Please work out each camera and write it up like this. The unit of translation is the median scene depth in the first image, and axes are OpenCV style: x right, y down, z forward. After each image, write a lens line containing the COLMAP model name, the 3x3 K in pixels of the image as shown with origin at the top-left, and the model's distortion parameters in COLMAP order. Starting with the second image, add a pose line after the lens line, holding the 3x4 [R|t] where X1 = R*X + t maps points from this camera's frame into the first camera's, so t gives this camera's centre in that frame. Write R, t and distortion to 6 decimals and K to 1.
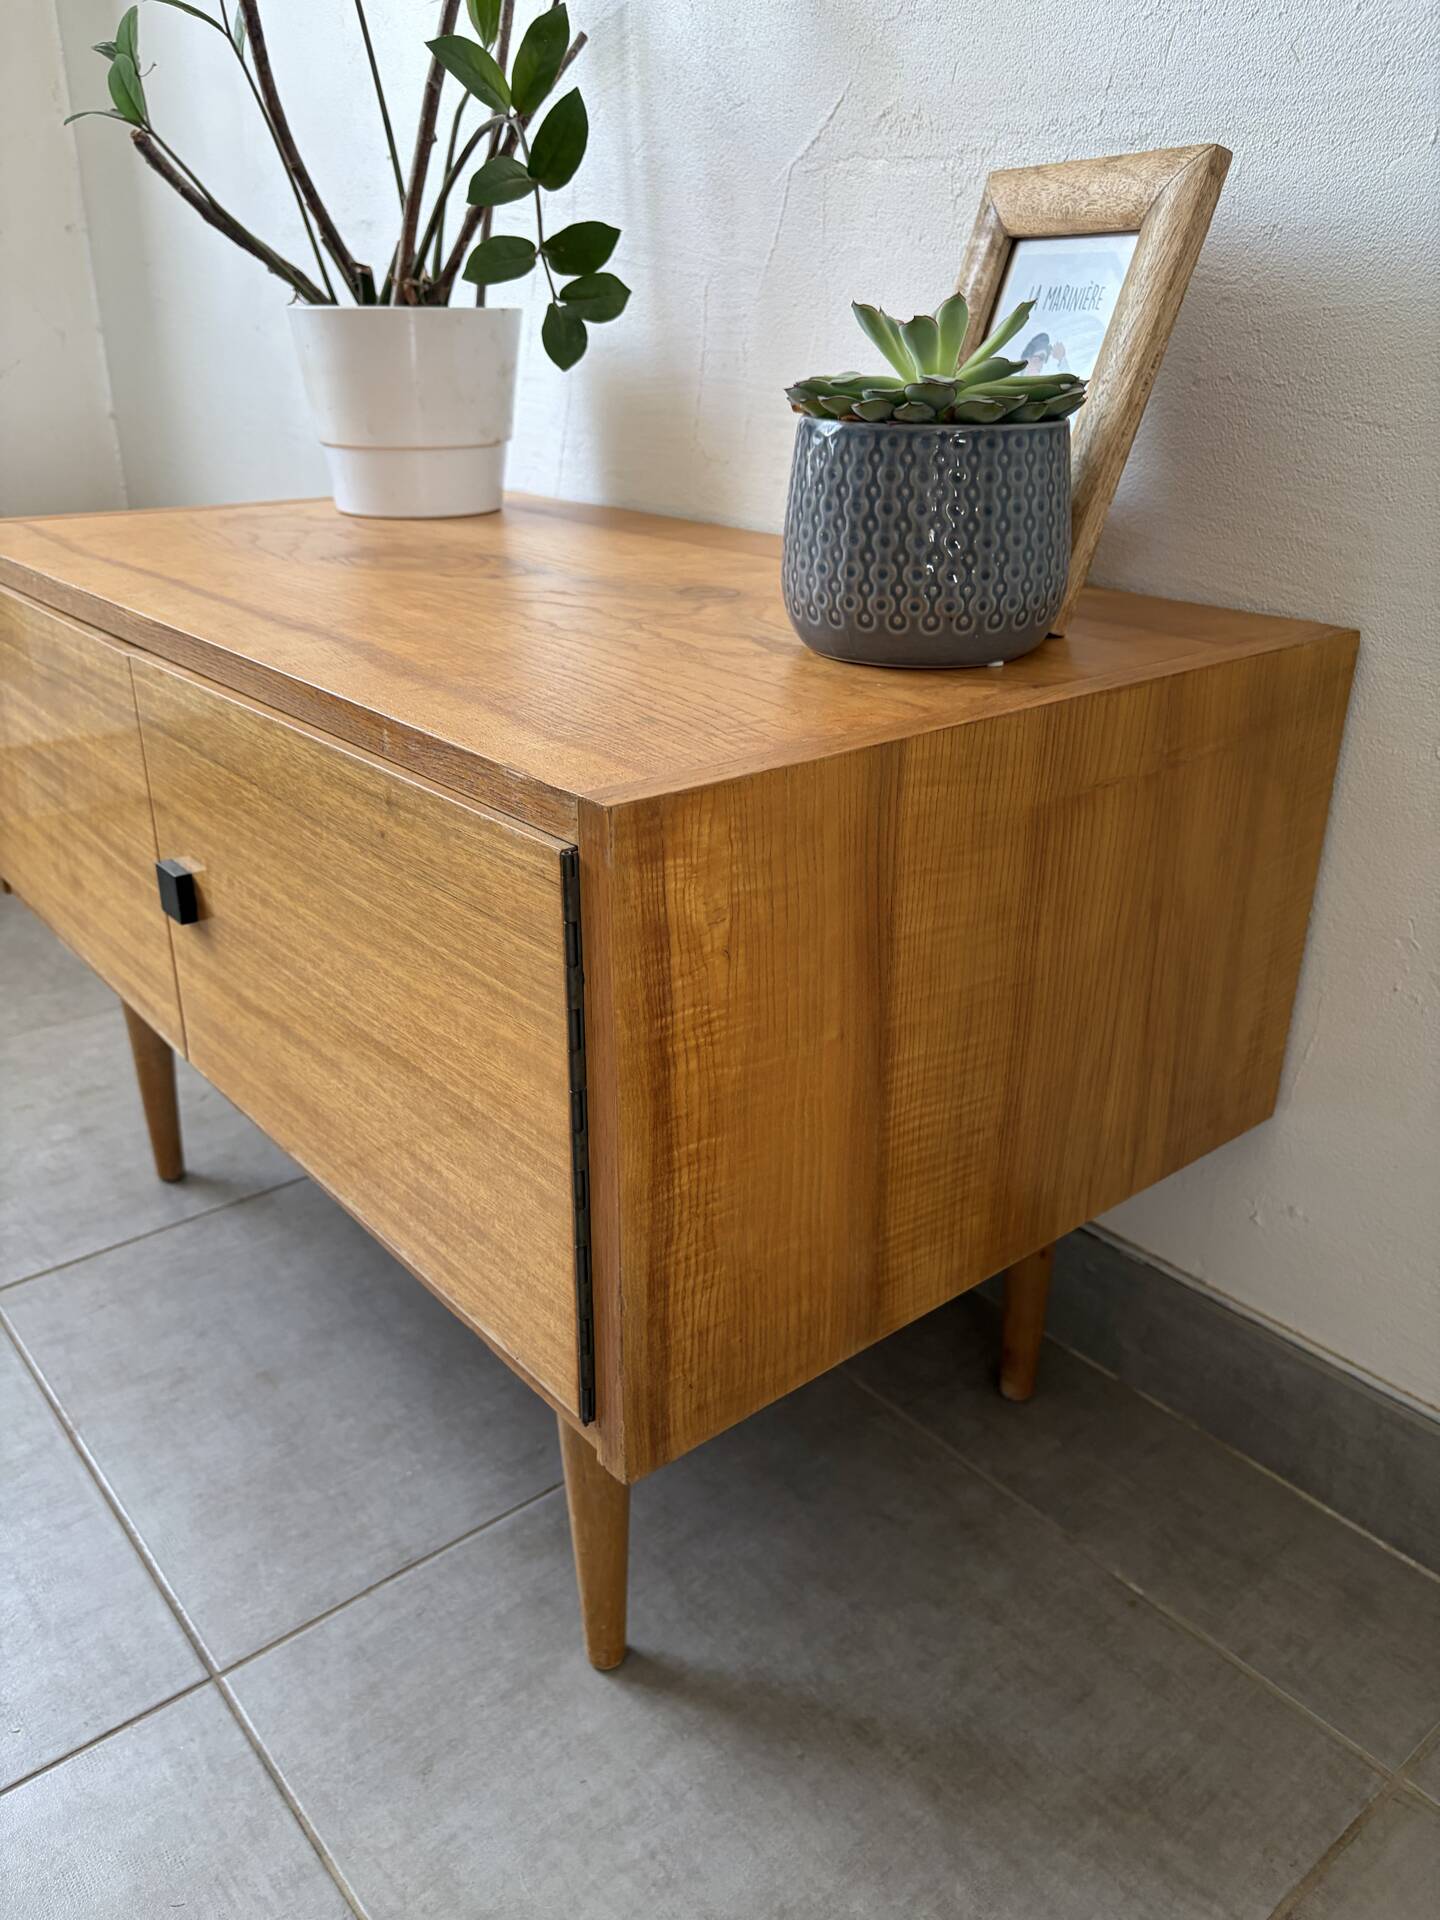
lens RADIAL K [[1465.8, 0, 714.9], [0, 1465.8, 955.9], [0, 0, 1]] dist [0.045287, -0.054811]
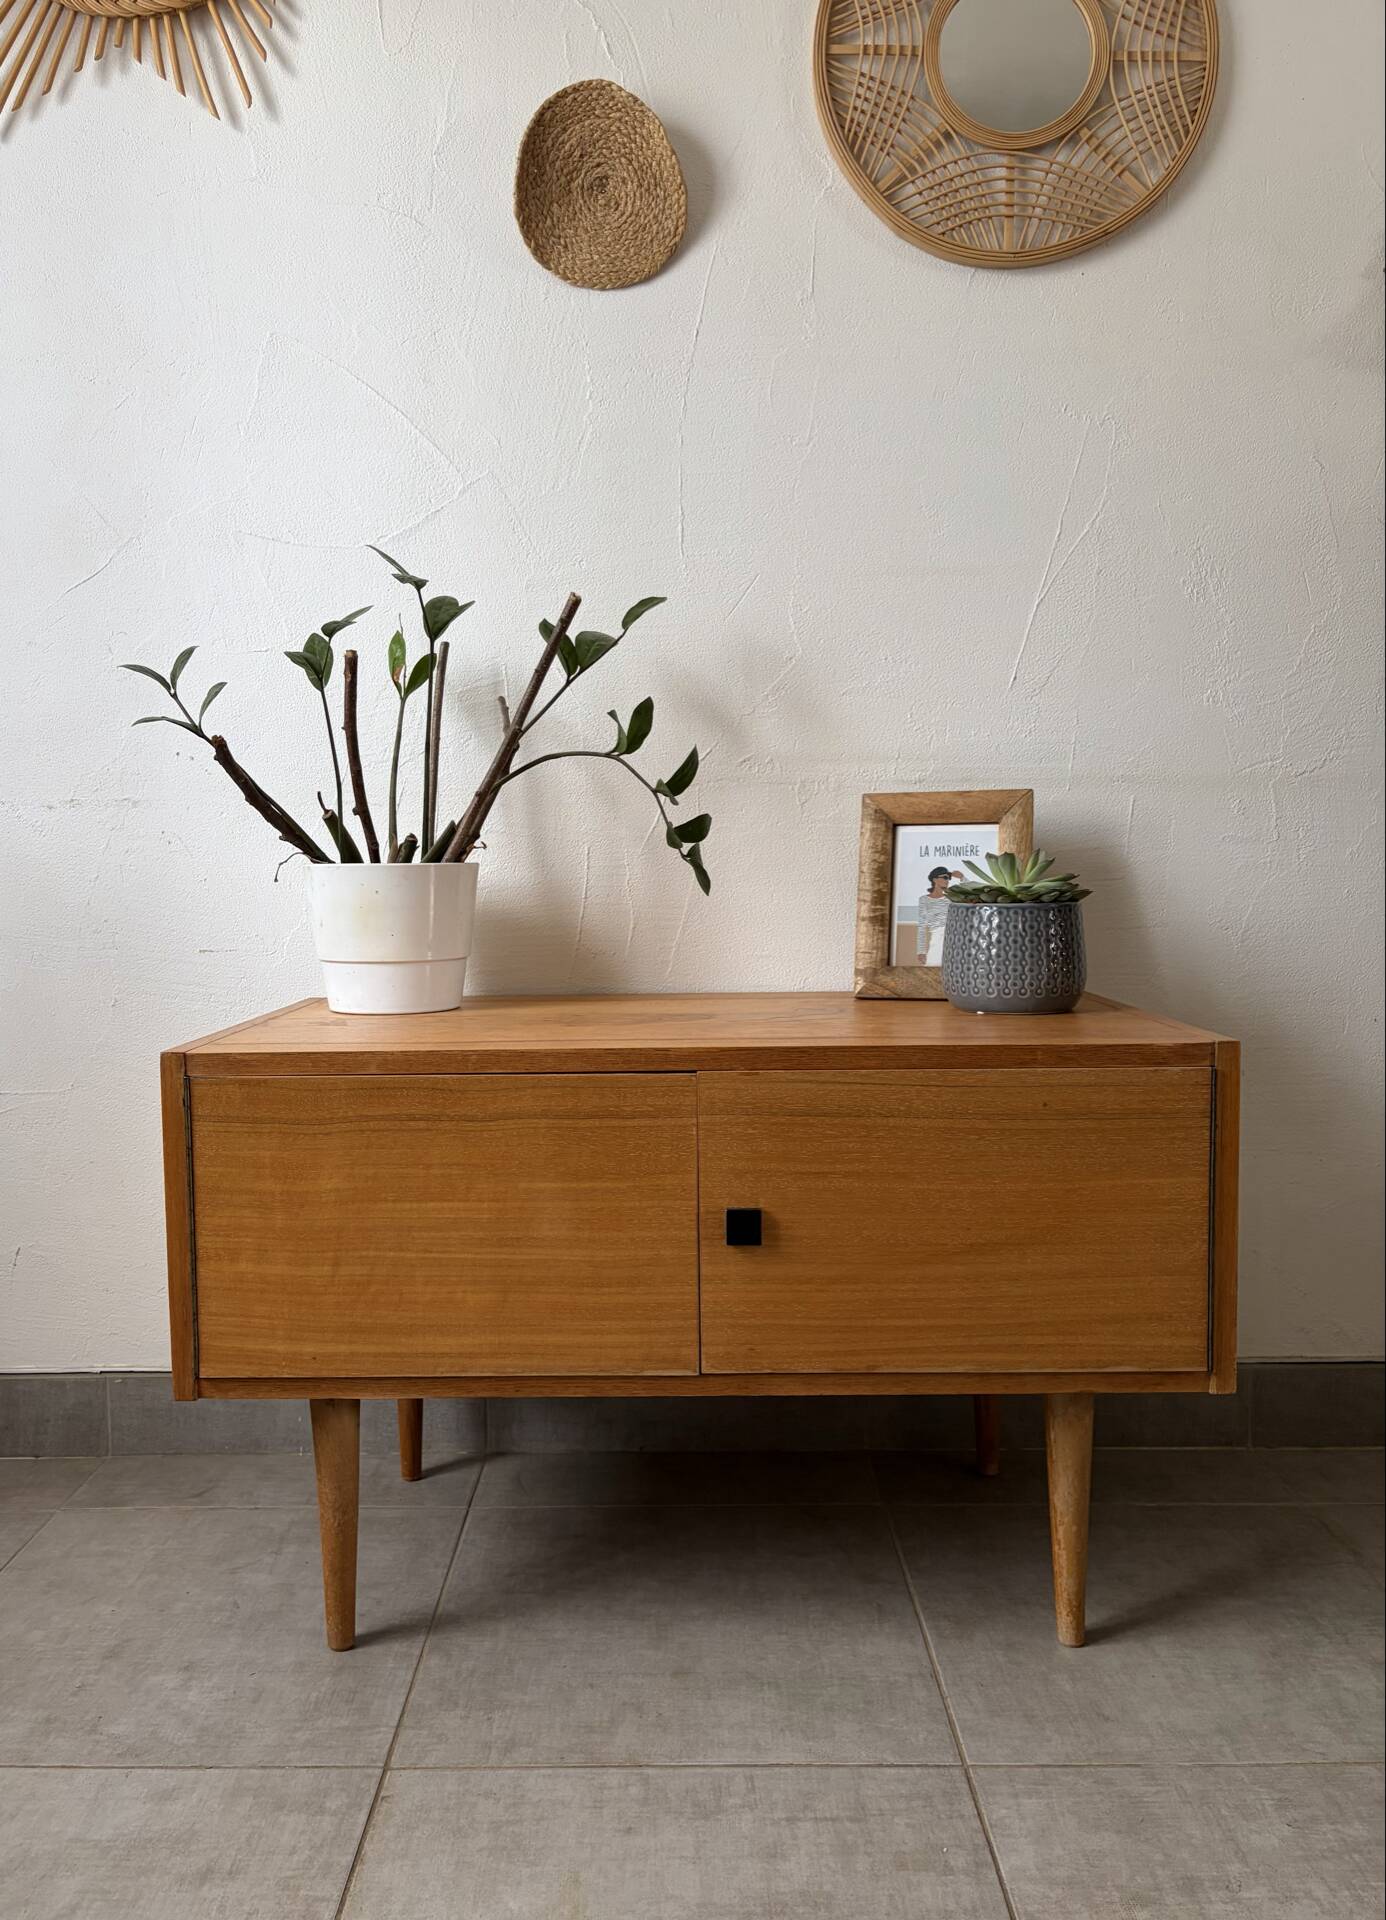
lens RADIAL K [[1459.8, 0, 661.9], [0, 1459.8, 969.4], [0, 0, 1]] dist [0.045378, -0.051137]
pose [[0.643132, -0.072088, 0.762355, -1.583496], [0.320505, 0.929502, -0.182489, -0.047455], [-0.695455, 0.361703, 0.620897, 0.072596]]
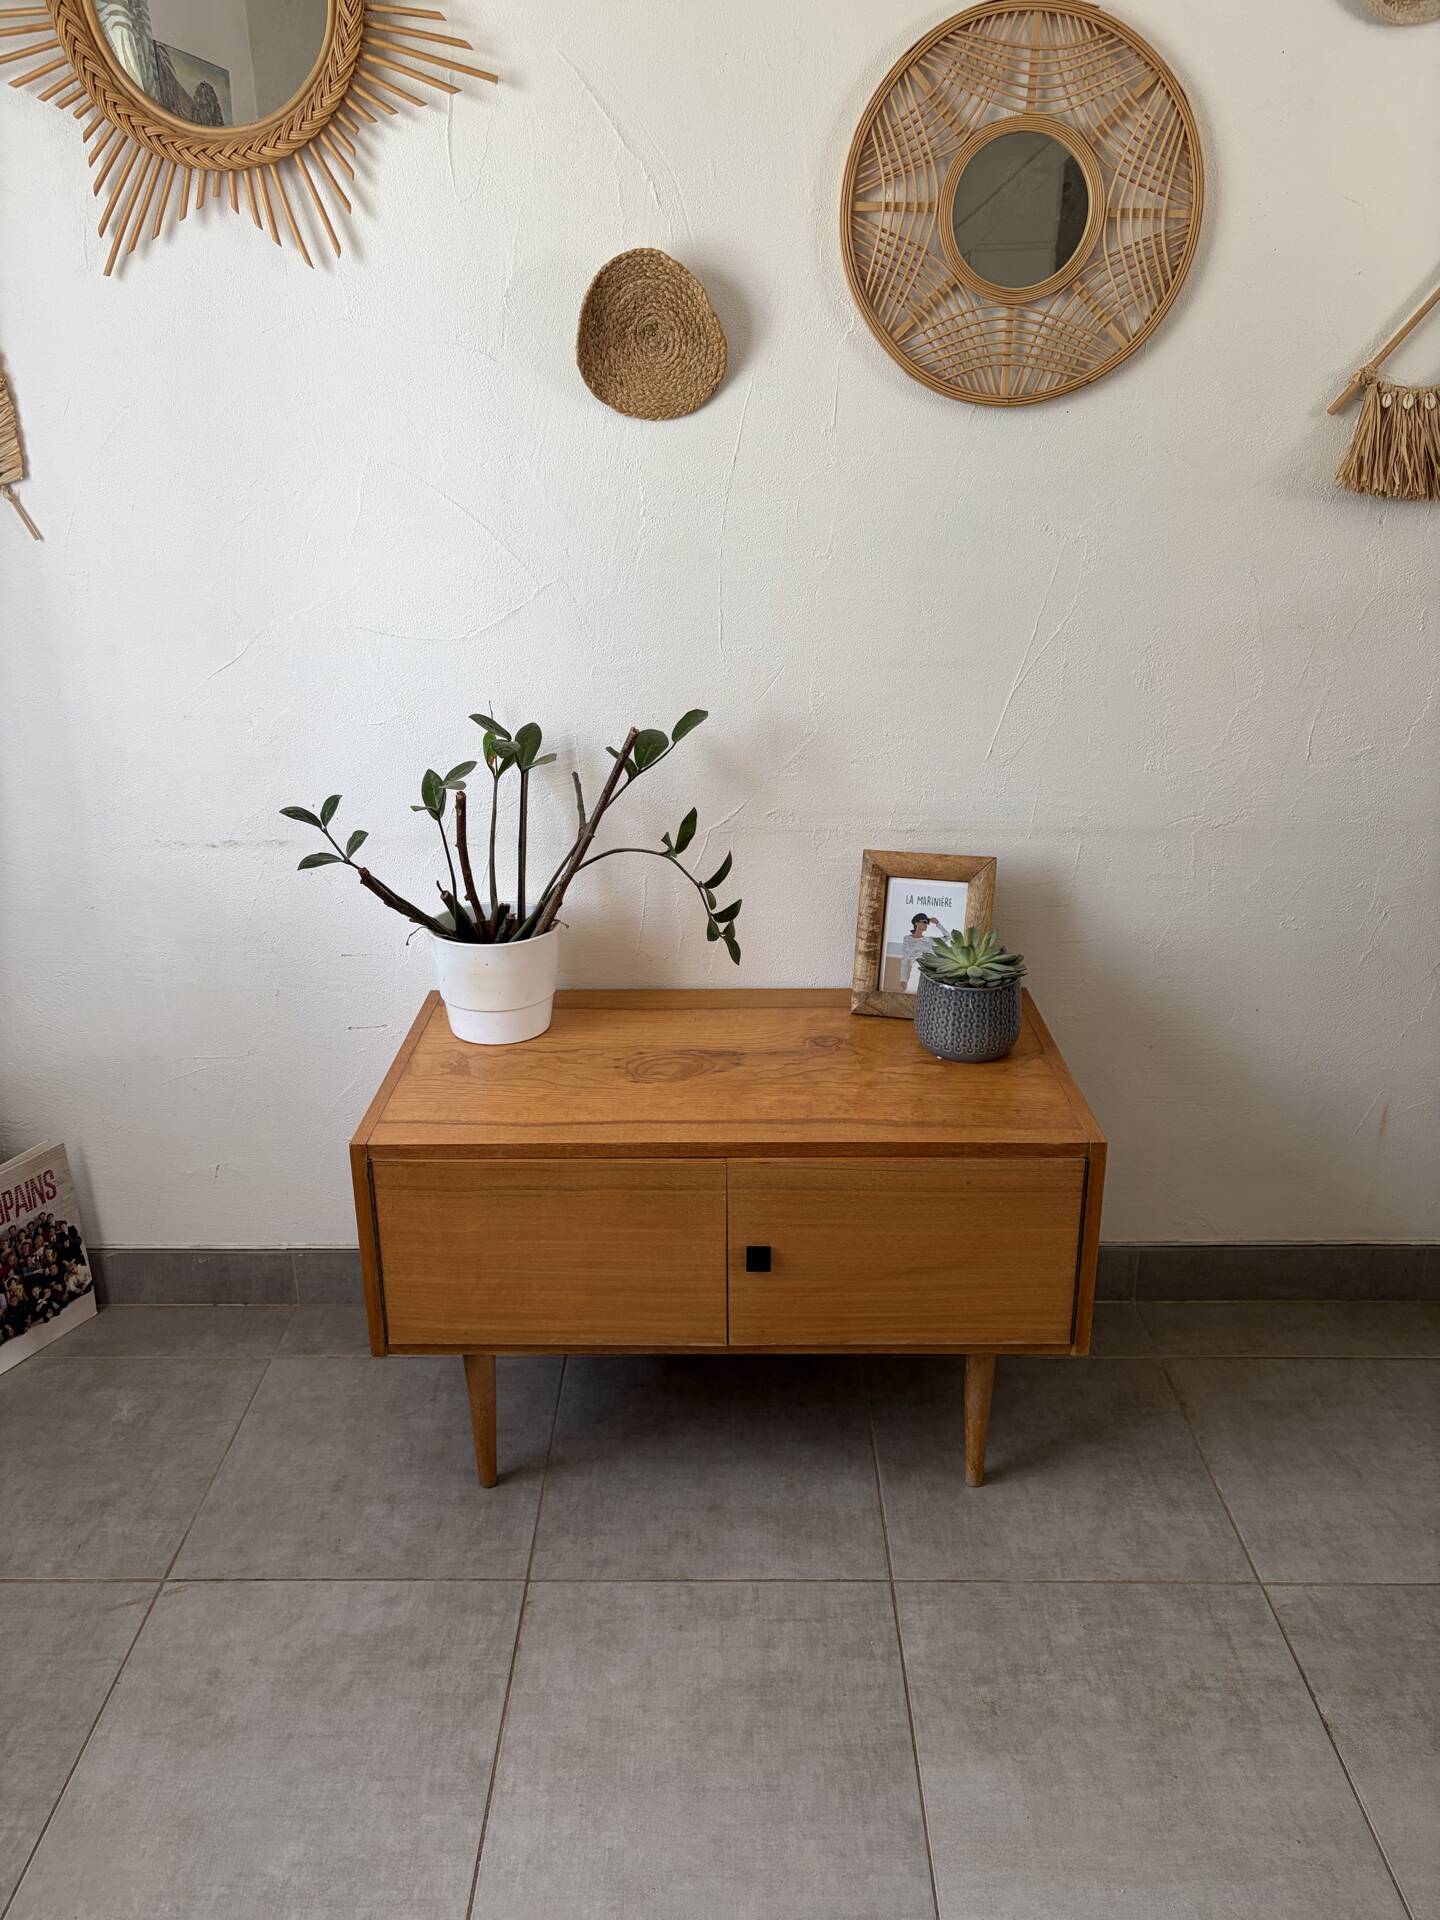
lens RADIAL K [[1465.8, 0, 714.6], [0, 1465.8, 965.3], [0, 0, 1]] dist [0.045287, -0.054811]
pose [[0.640605, -0.284310, 0.713297, -1.894429], [0.317246, 0.943936, 0.091324, -0.694054], [-0.699271, 0.167788, 0.694886, -0.523323]]
